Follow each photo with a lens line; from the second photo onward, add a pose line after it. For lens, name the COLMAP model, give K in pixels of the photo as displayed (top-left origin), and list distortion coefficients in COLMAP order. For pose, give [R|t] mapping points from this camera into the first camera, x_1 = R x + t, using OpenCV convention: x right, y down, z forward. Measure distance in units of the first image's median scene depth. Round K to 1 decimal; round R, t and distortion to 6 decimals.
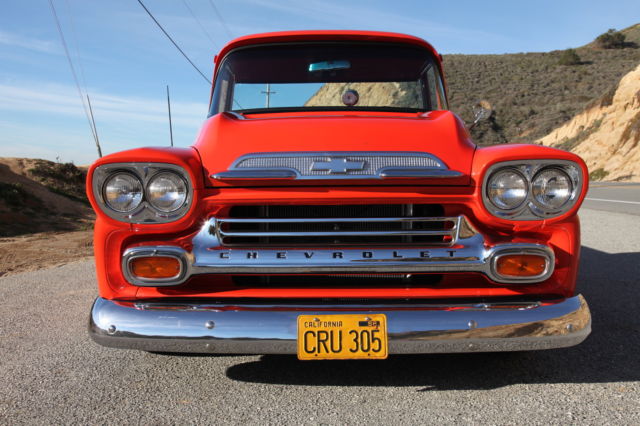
lens RADIAL K [[612.2, 0, 323.3], [0, 612.2, 190.0], [0, 0, 1]] dist [0.010679, 0.000000]
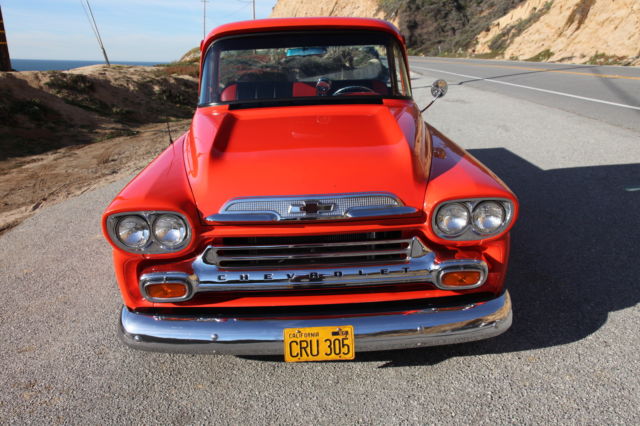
lens RADIAL K [[523.7, 0, 325.4], [0, 523.7, 208.4], [0, 0, 1]] dist [-0.039352, 0.002194]
pose [[0.999111, -0.032383, 0.026993, 0.021943], [0.024082, 0.963932, 0.265056, -0.297654], [-0.034603, -0.264170, 0.963855, 0.021366]]
